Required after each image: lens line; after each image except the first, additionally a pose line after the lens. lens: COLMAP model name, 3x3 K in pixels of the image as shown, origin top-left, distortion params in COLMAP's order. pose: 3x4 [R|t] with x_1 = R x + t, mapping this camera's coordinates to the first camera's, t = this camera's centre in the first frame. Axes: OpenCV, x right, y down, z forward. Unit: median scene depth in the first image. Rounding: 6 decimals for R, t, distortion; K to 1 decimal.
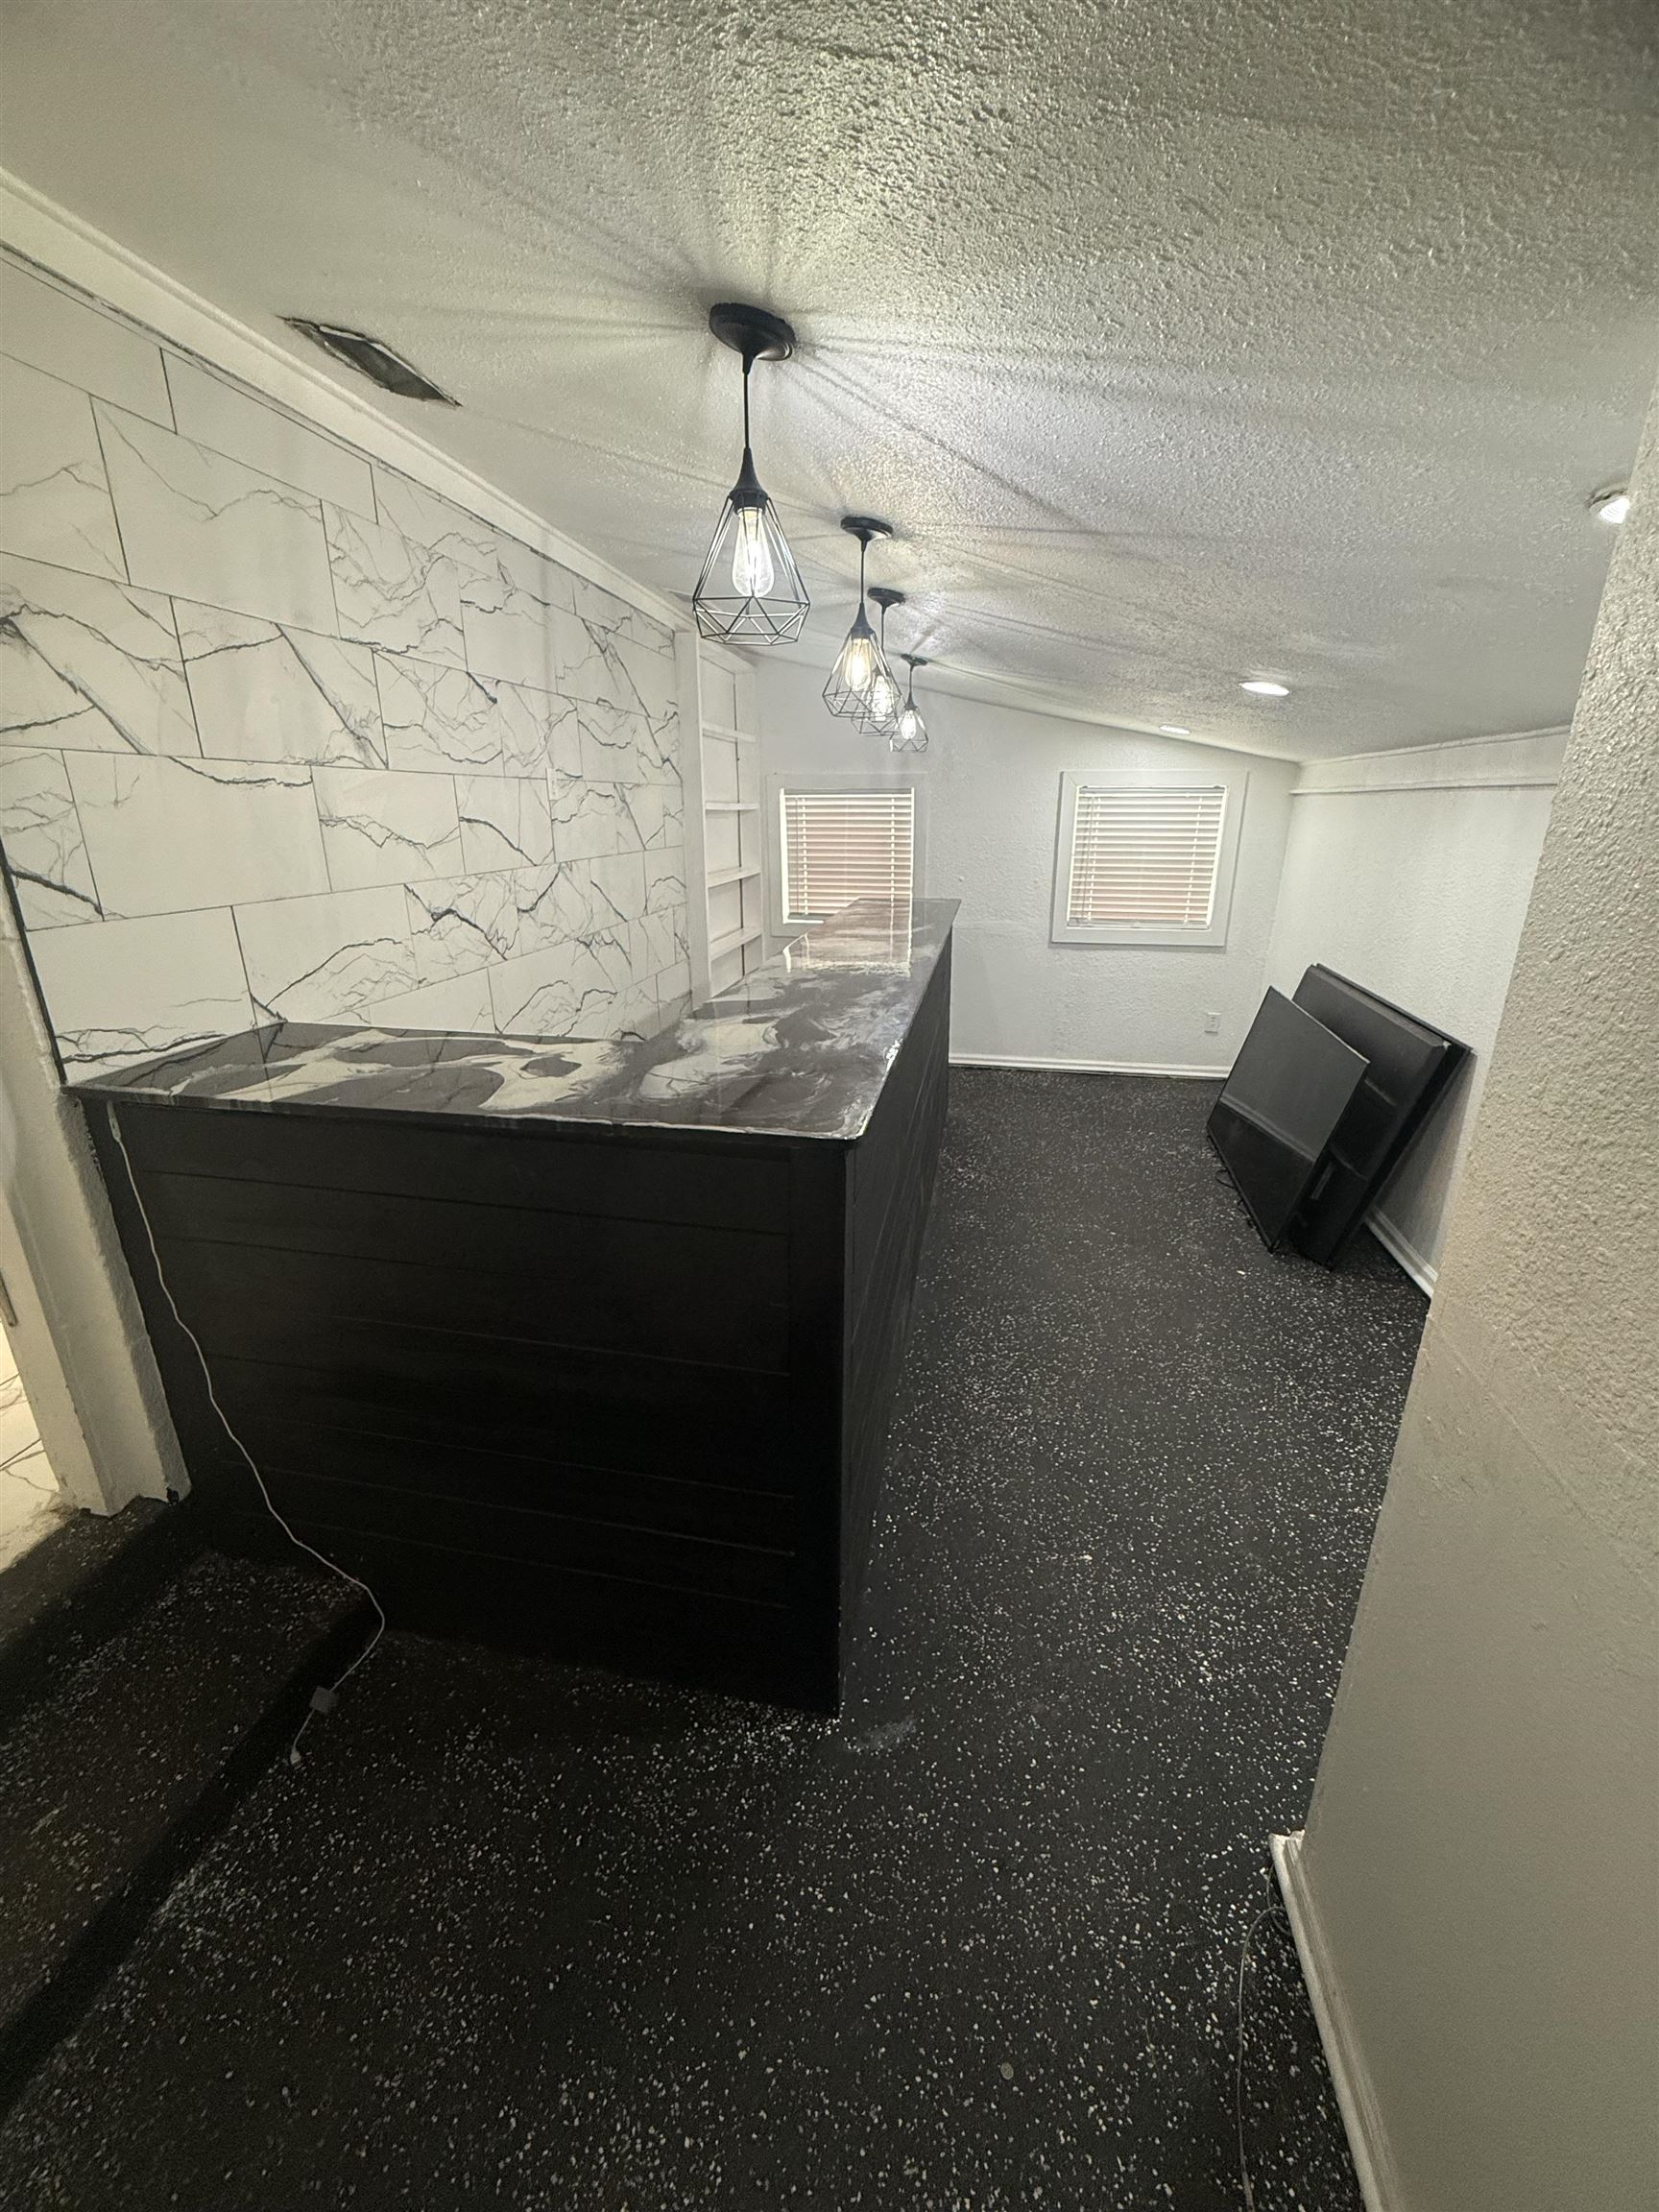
lens RADIAL K [[882.4, 0, 828.5], [0, 882.4, 1101.1], [0, 0, 1]] dist [-0.000067, 0.000099]
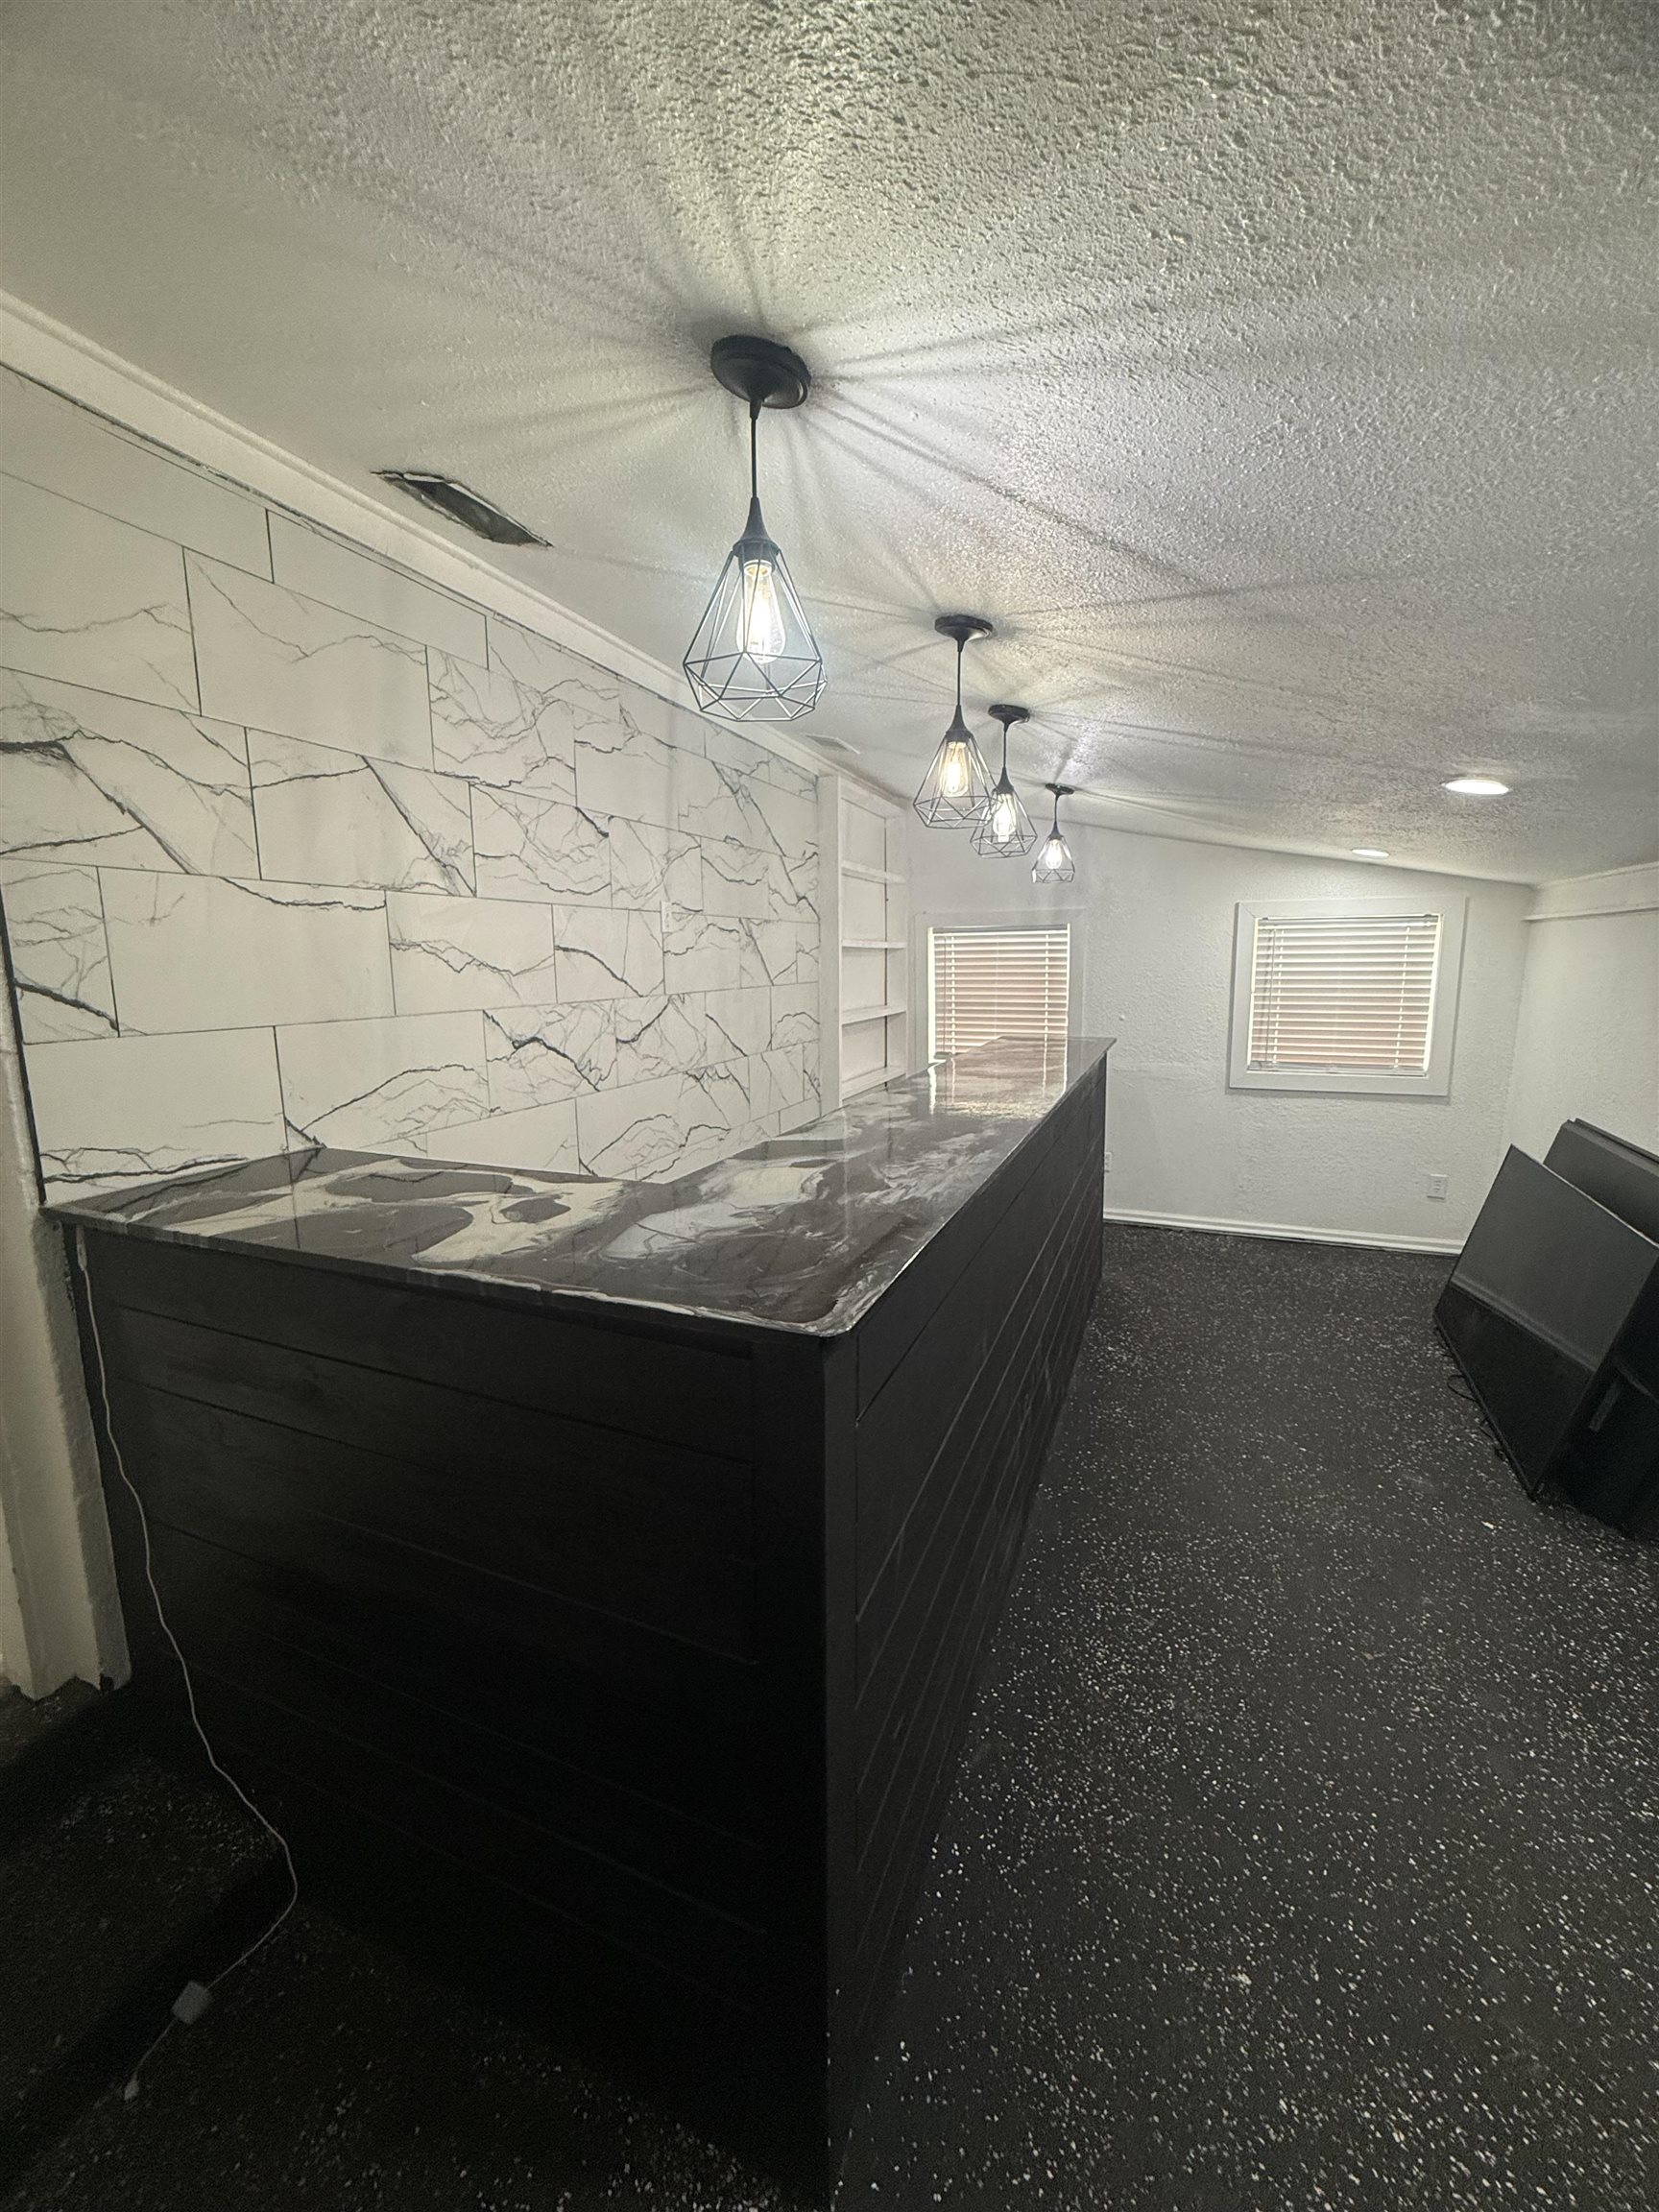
lens RADIAL K [[882.4, 0, 828.5], [0, 882.4, 1101.1], [0, 0, 1]] dist [-0.000067, 0.000099]
pose [[0.978903, 0.022176, -0.203117, 0.095683], [-0.054427, 0.986476, -0.154604, -0.019509], [0.196941, 0.162398, 0.966872, 0.162529]]
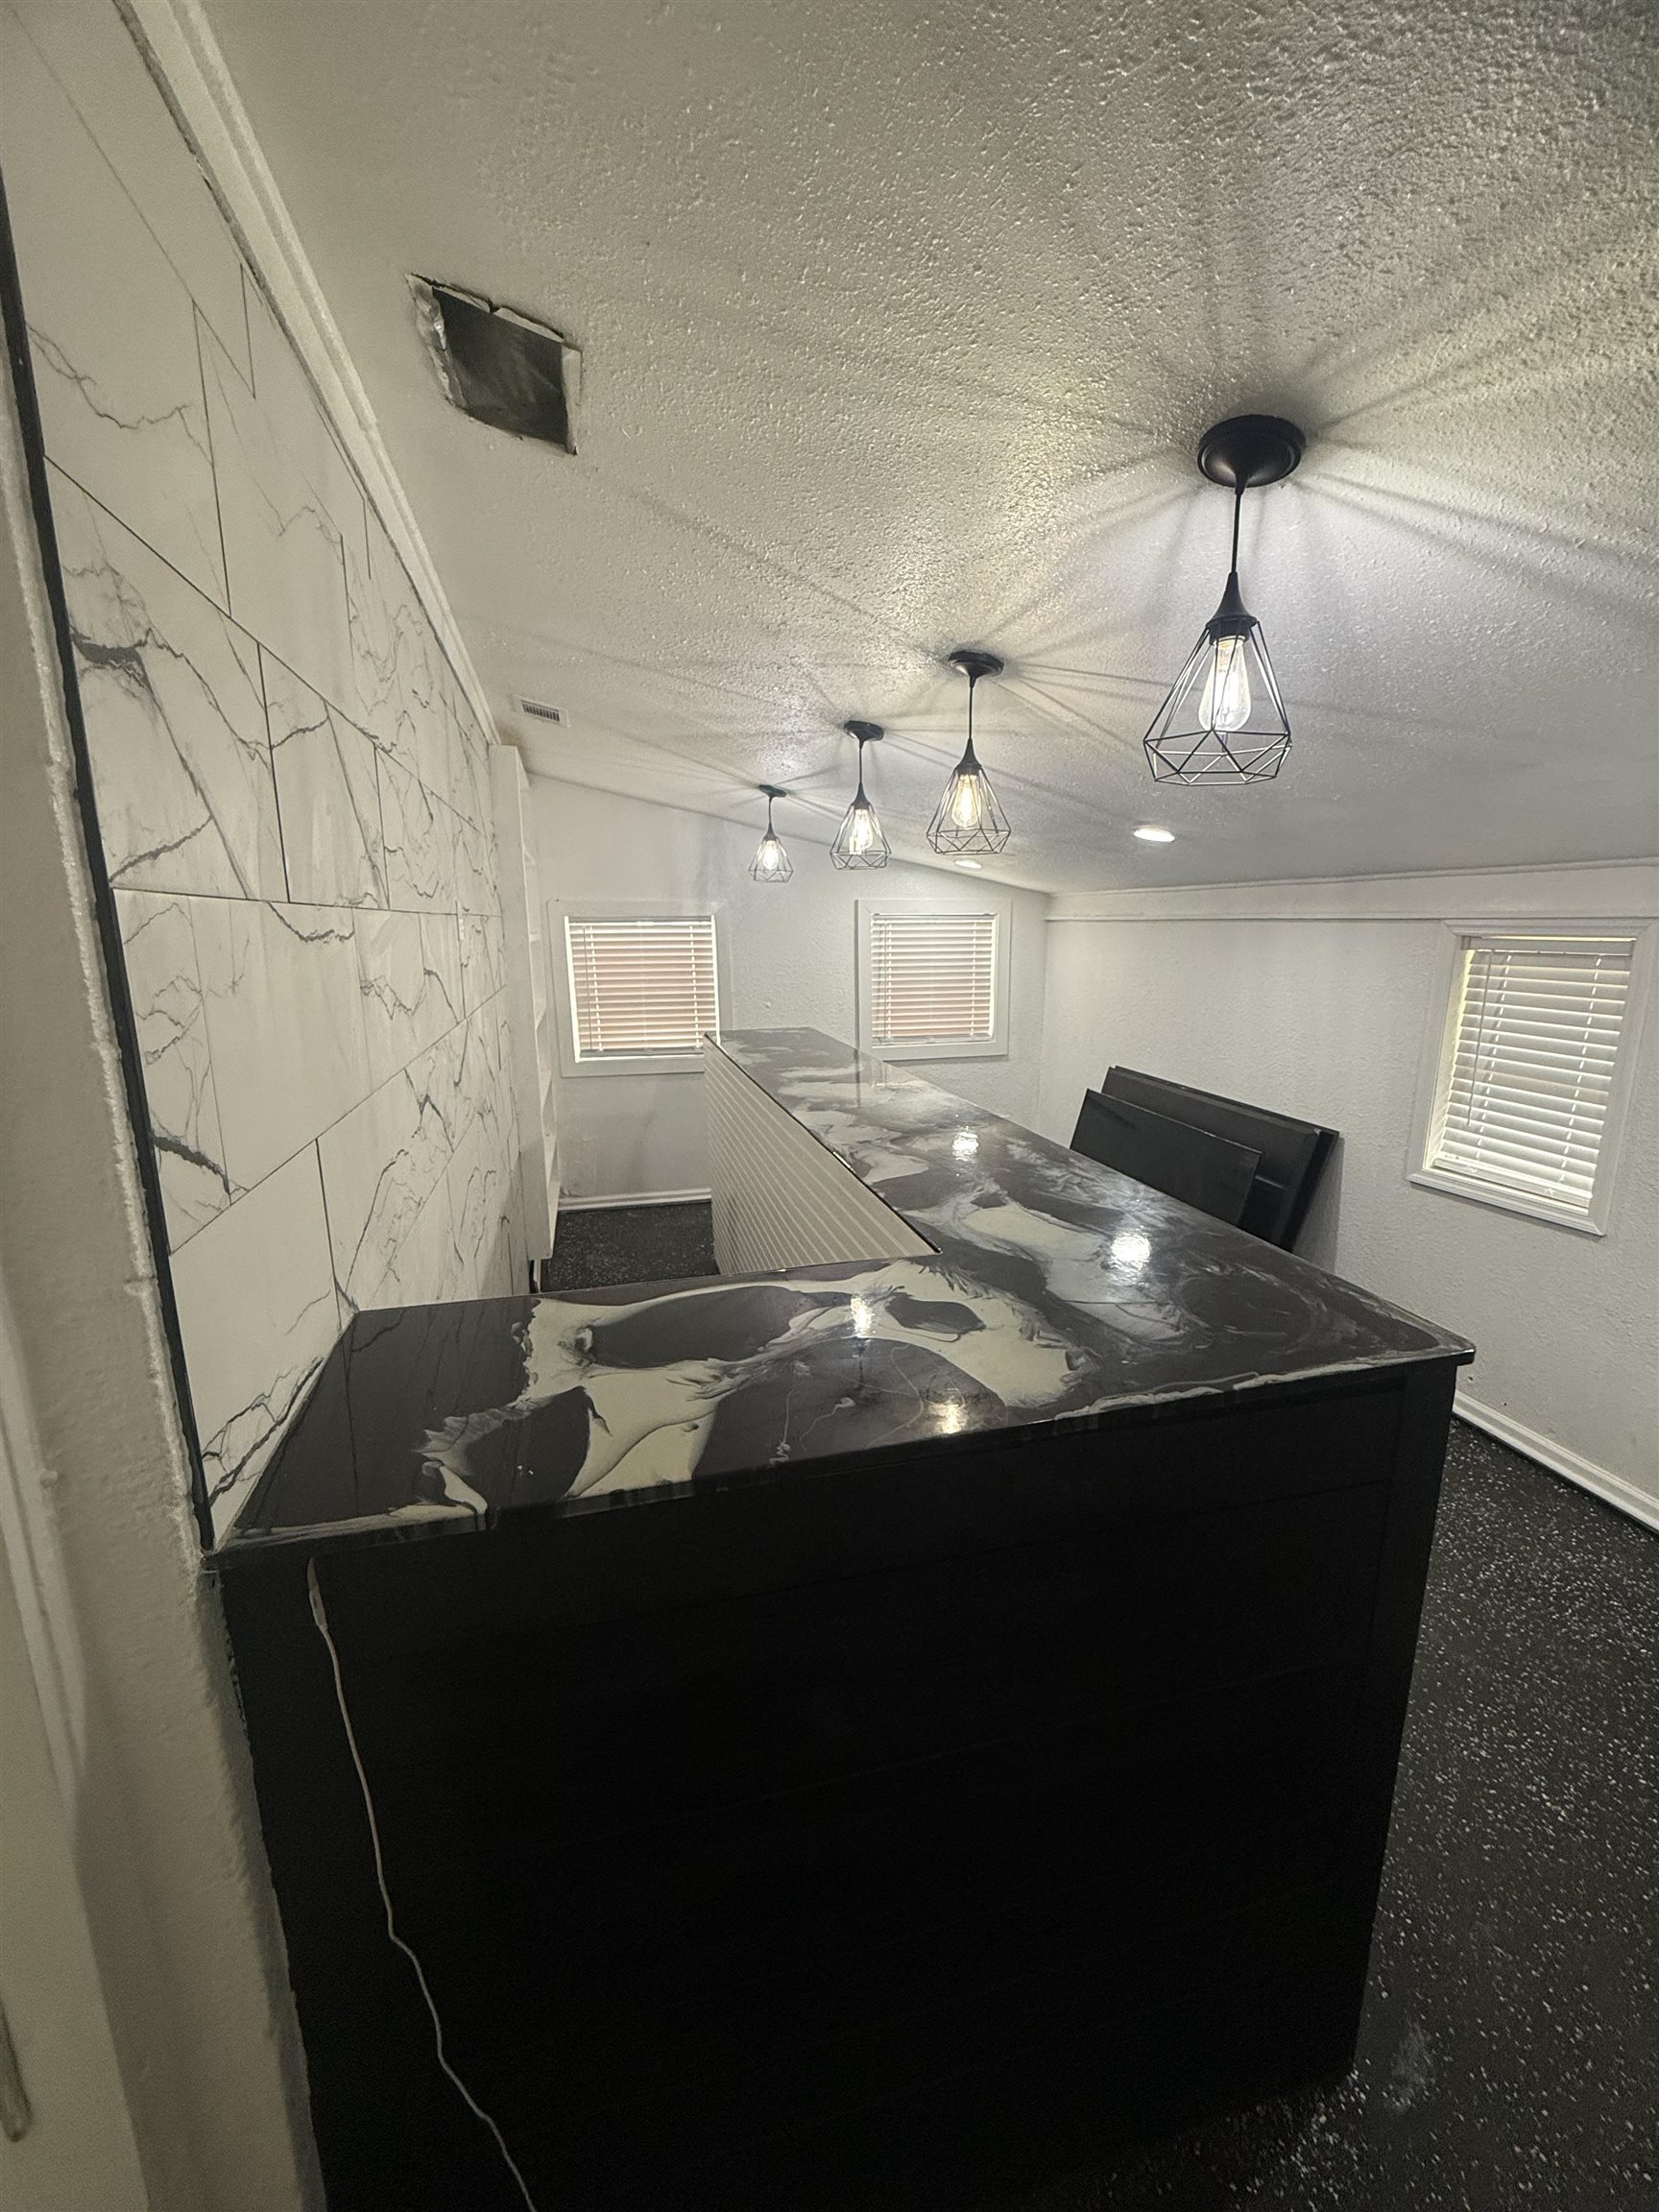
lens RADIAL K [[882.4, 0, 828.5], [0, 882.4, 1101.1], [0, 0, 1]] dist [-0.000067, 0.000099]
pose [[0.904000, -0.090598, 0.417824, -0.501812], [0.141394, 0.985651, -0.092195, -0.116444], [-0.403476, 0.142422, 0.903838, 0.258790]]
